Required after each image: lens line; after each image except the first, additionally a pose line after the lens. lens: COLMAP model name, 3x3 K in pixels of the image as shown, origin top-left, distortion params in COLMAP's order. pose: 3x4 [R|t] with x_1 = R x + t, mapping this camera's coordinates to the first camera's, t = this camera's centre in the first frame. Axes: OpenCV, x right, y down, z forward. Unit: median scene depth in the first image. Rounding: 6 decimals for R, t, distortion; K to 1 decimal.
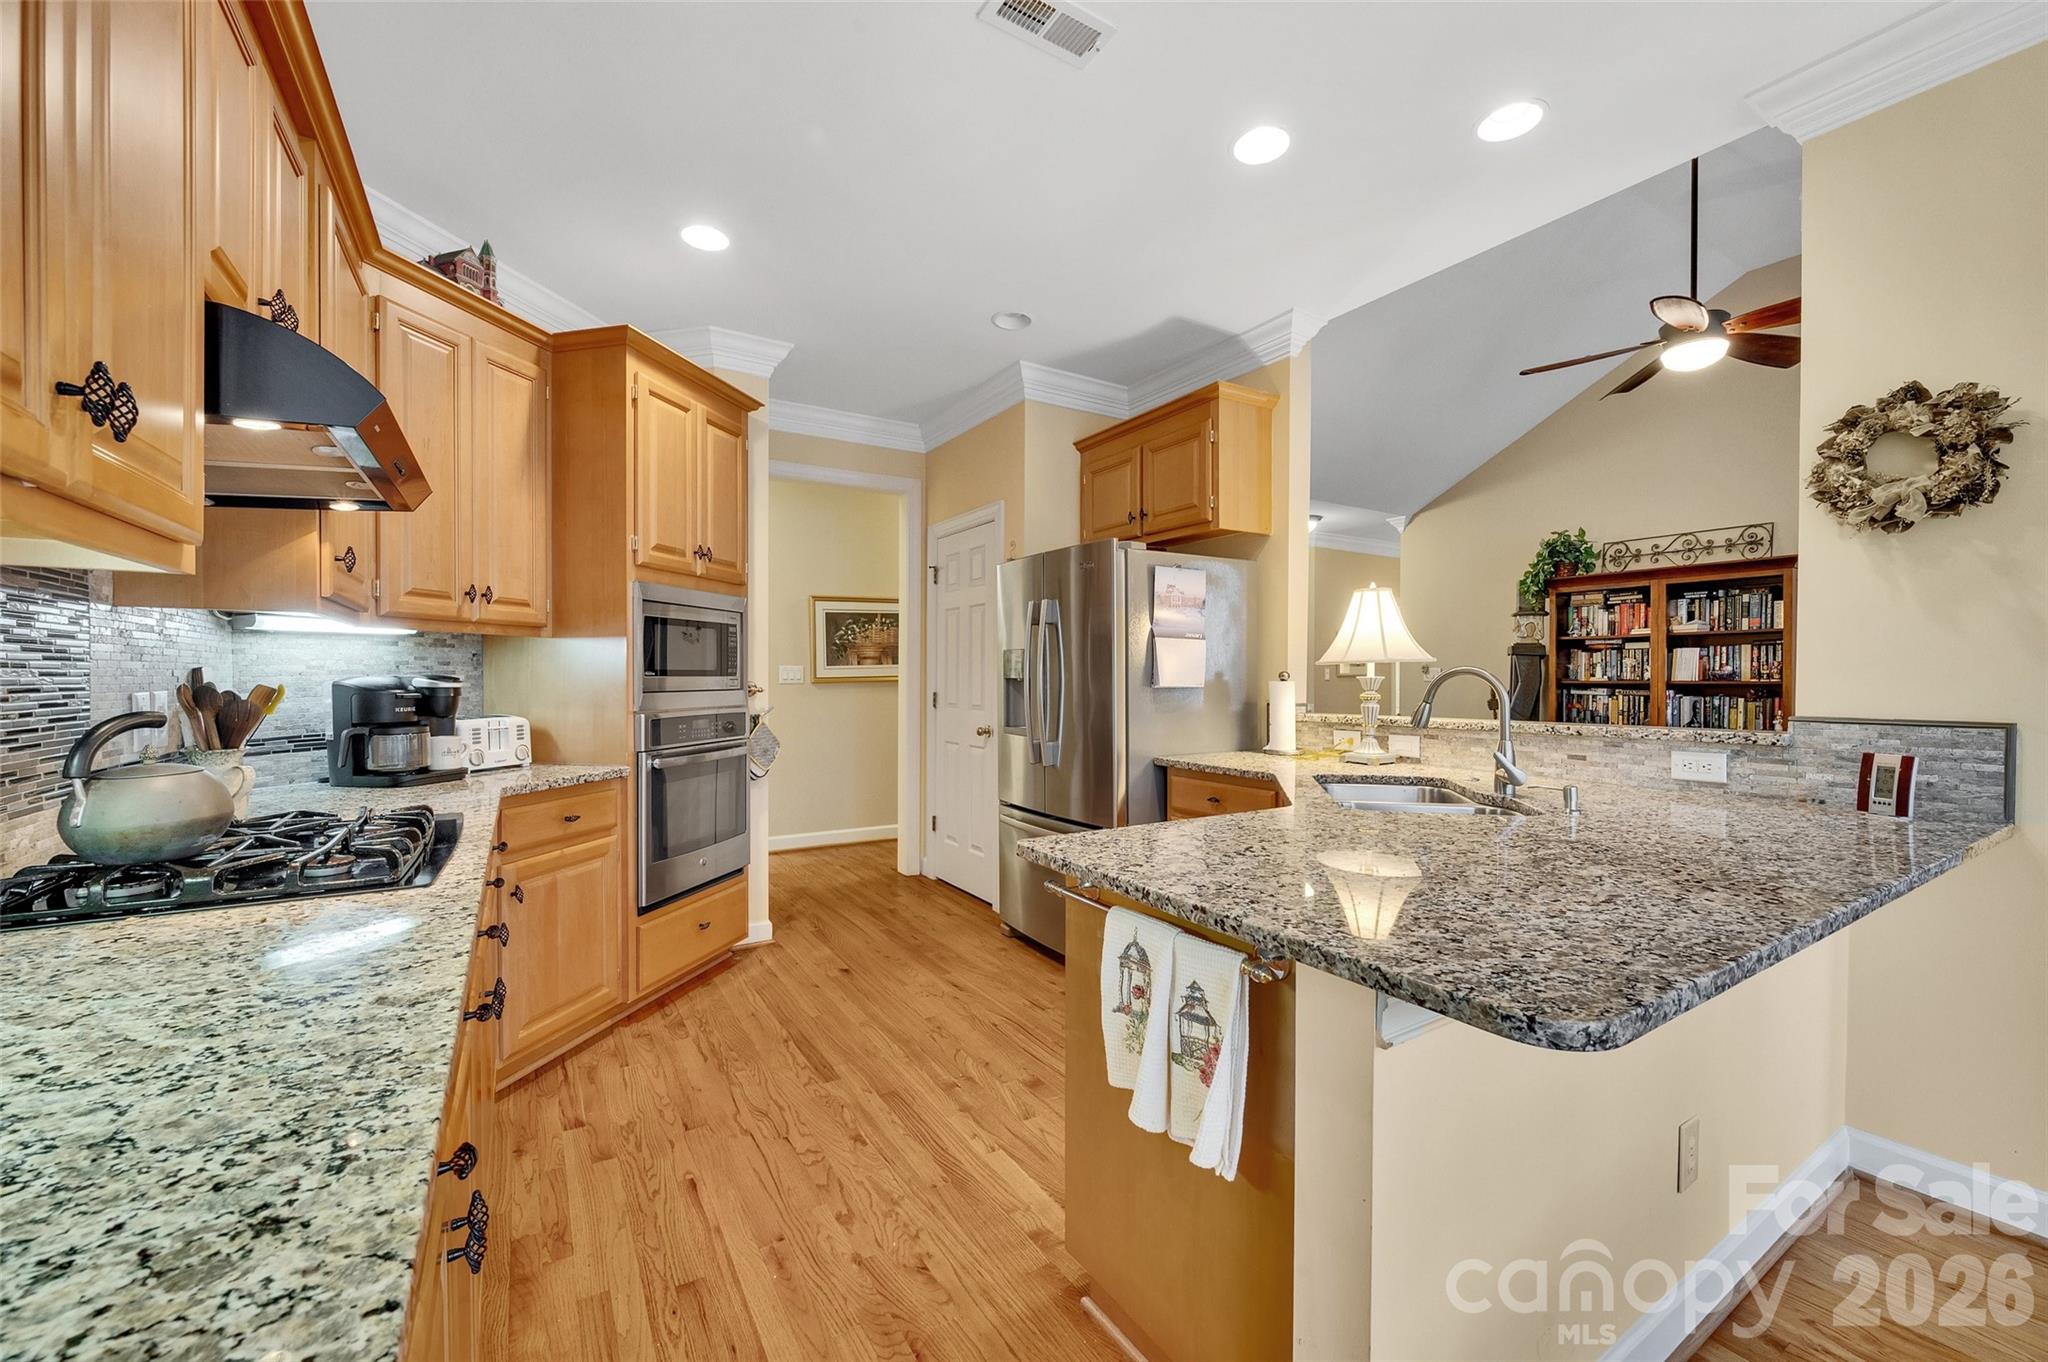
lens RADIAL K [[806.9, 0, 1023.6], [0, 806.9, 678.5], [0, 0, 1]] dist [-0.006386, -0.000527]
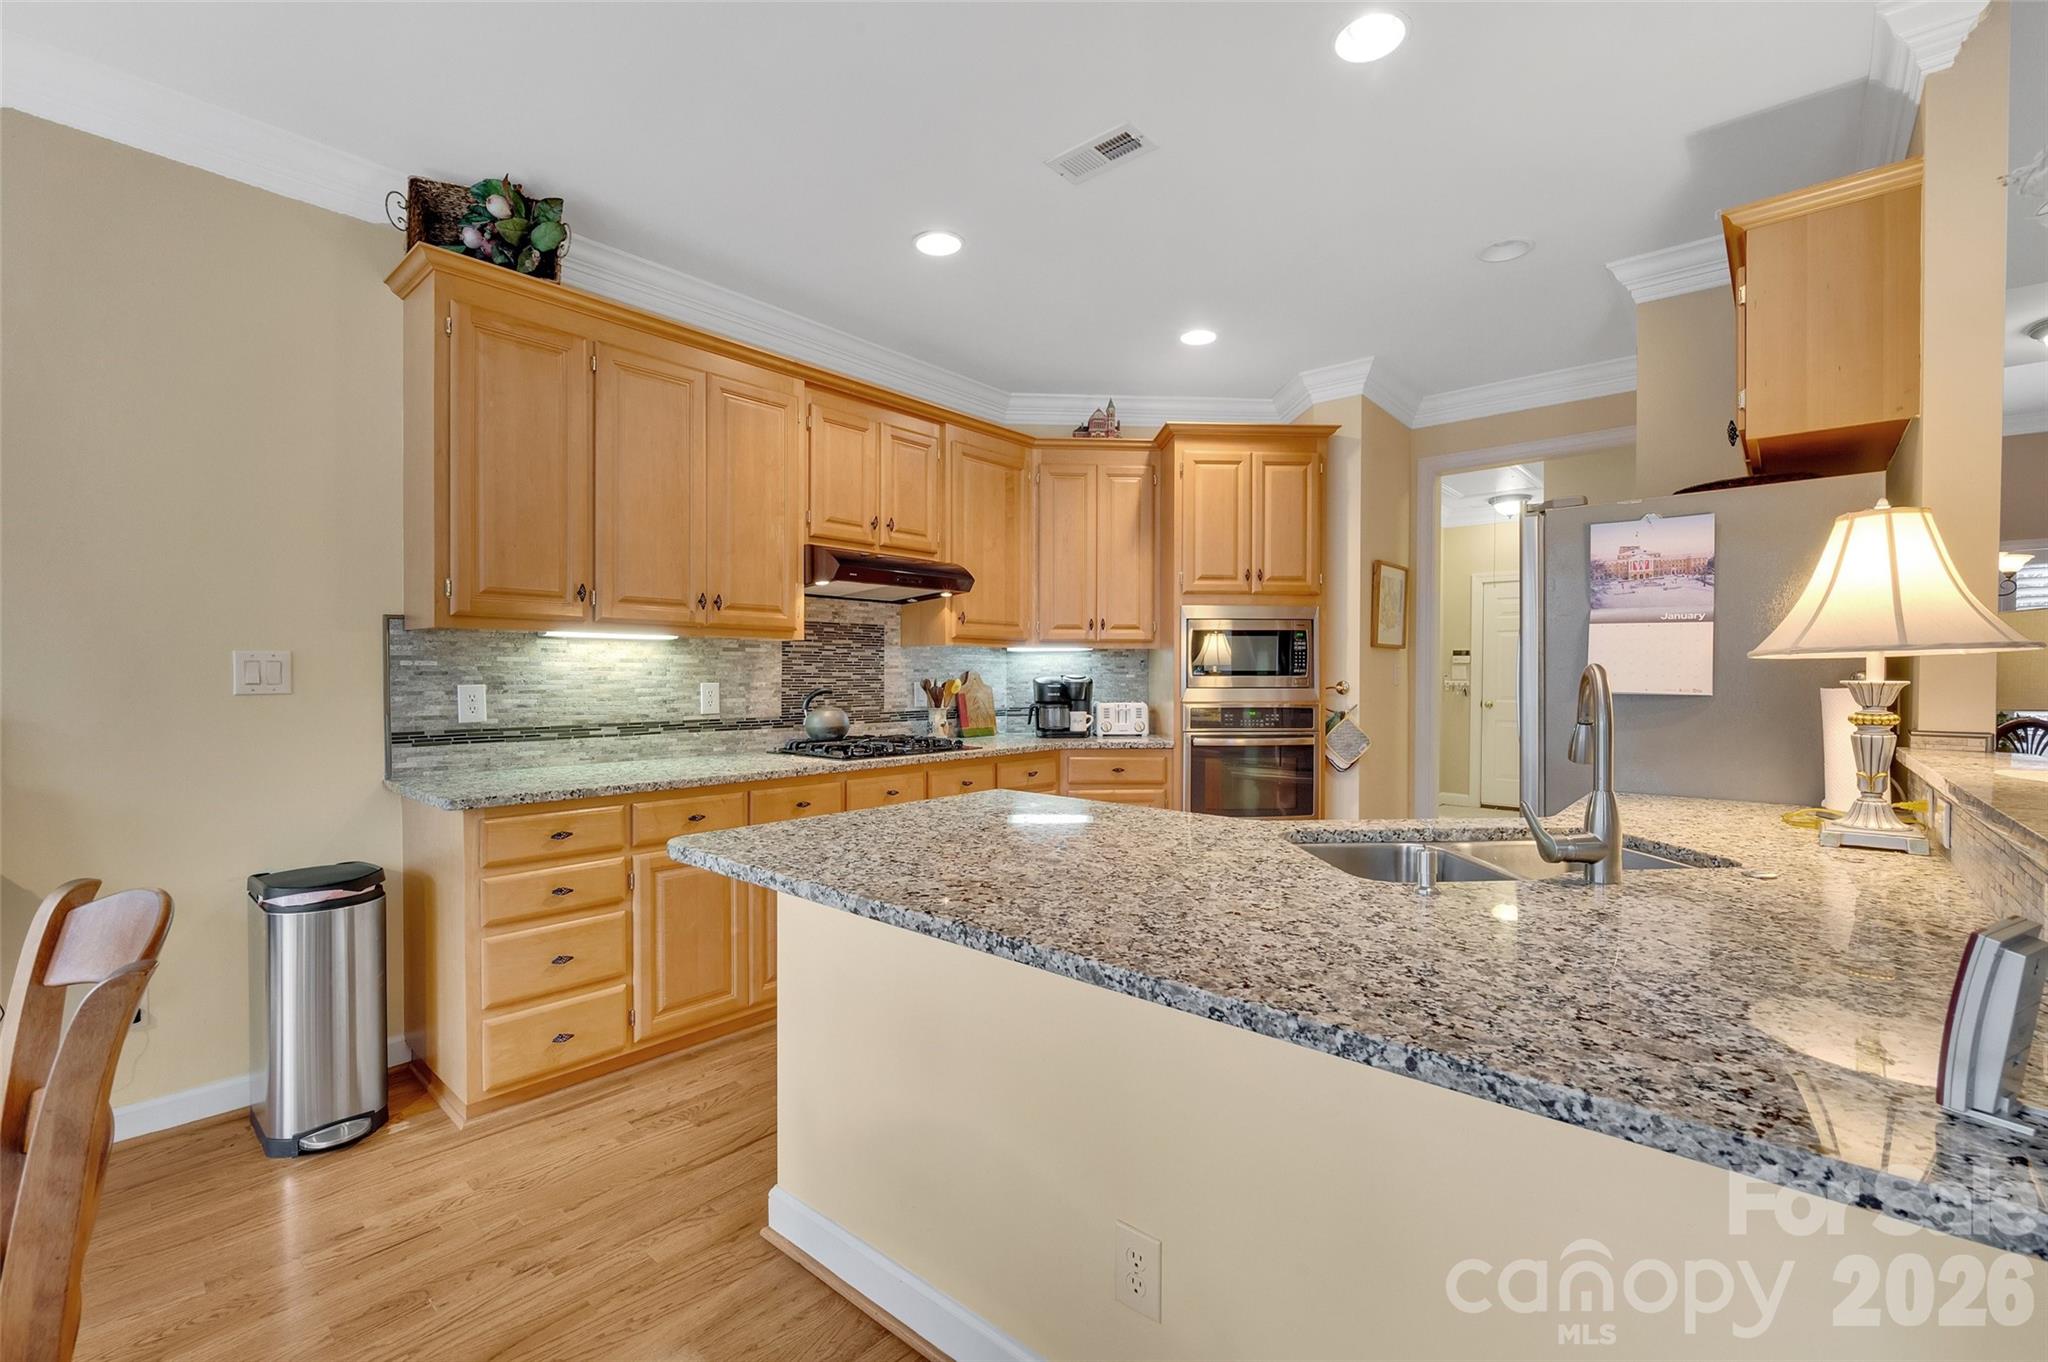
lens RADIAL K [[879.4, 0, 1017.6], [0, 879.4, 683.2], [0, 0, 1]] dist [-0.010550, -0.000258]
pose [[0.293074, 0.011862, -0.956016, 0.943196], [-0.005399, 0.999928, 0.010752, -0.005269], [0.956075, 0.002010, 0.293117, 0.331879]]
